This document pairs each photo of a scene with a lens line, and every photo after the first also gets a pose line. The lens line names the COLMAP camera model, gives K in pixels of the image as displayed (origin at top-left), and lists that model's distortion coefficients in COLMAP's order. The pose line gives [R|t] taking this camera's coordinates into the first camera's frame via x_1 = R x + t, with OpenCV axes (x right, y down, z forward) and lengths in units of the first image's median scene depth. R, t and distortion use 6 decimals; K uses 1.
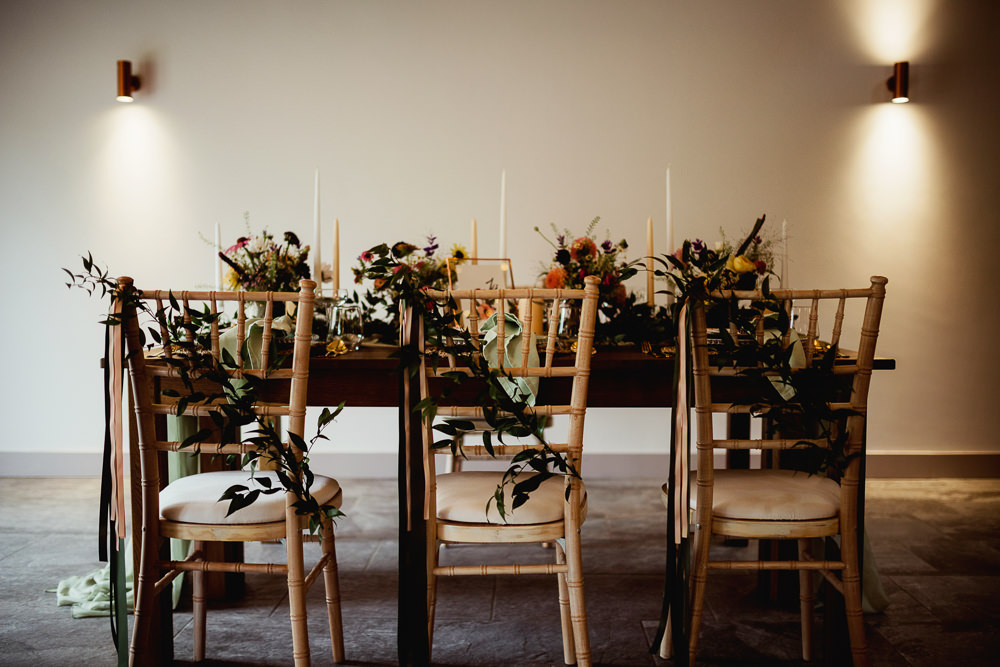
lens RADIAL K [[981.0, 0, 500.0], [0, 981.0, 333.5], [0, 0, 1]] dist [-0.072204, 0.108672]
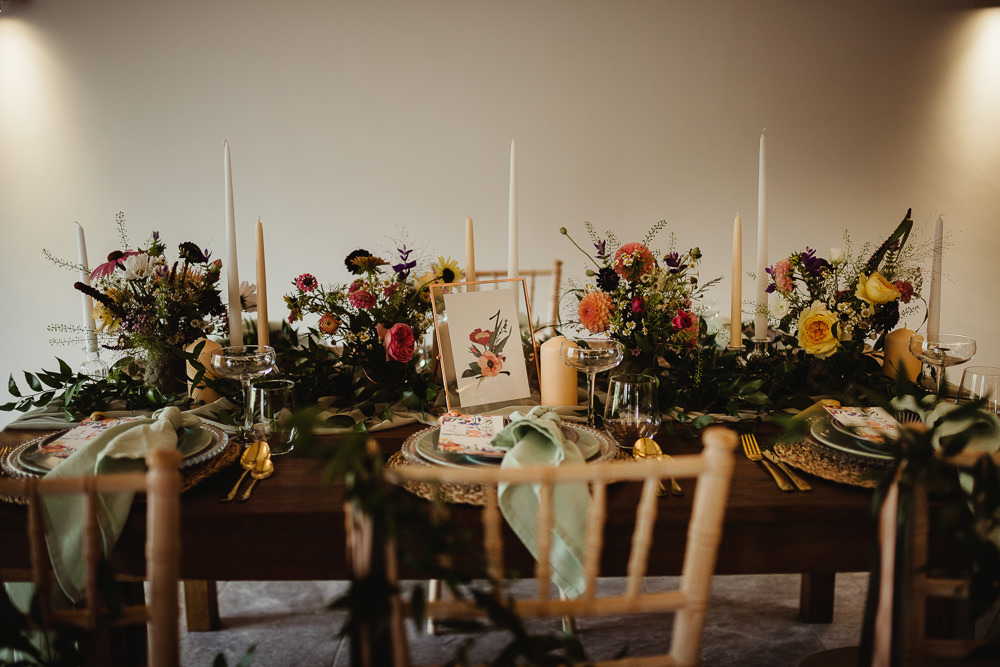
lens RADIAL K [[981.0, 0, 500.0], [0, 981.0, 333.5], [0, 0, 1]] dist [-0.072204, 0.108672]
pose [[0.999642, -0.015730, 0.021633, -0.021494], [0.013006, 0.992599, 0.120737, -0.119875], [-0.023372, -0.120413, 0.992449, 0.340926]]
